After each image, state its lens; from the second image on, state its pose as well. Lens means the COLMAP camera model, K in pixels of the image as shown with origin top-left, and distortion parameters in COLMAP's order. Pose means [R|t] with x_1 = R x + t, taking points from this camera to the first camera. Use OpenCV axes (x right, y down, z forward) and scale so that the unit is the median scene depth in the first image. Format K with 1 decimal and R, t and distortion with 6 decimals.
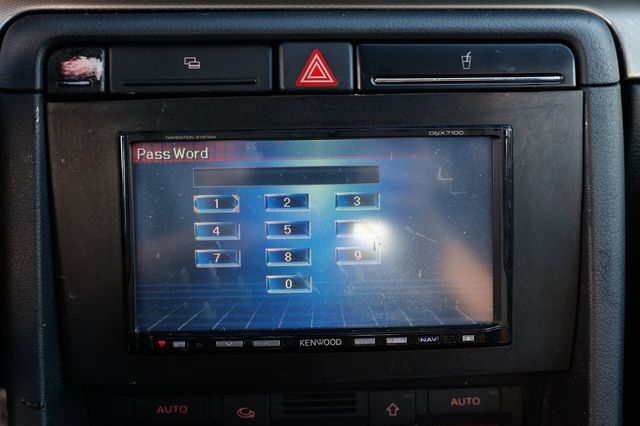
lens RADIAL K [[662.5, 0, 317.1], [0, 662.5, 196.1], [0, 0, 1]] dist [-0.002621, 0.000000]
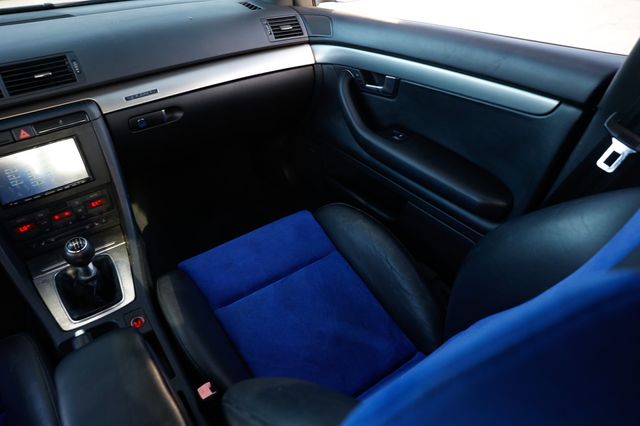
lens RADIAL K [[434.3, 0, 317.5], [0, 434.3, 211.1], [0, 0, 1]] dist [-0.106006, 0.085030]
pose [[0.849556, -0.338736, 0.404367, 0.344166], [0.209108, 0.920033, 0.331380, -0.234238], [-0.484281, -0.196969, 0.852452, -2.328976]]
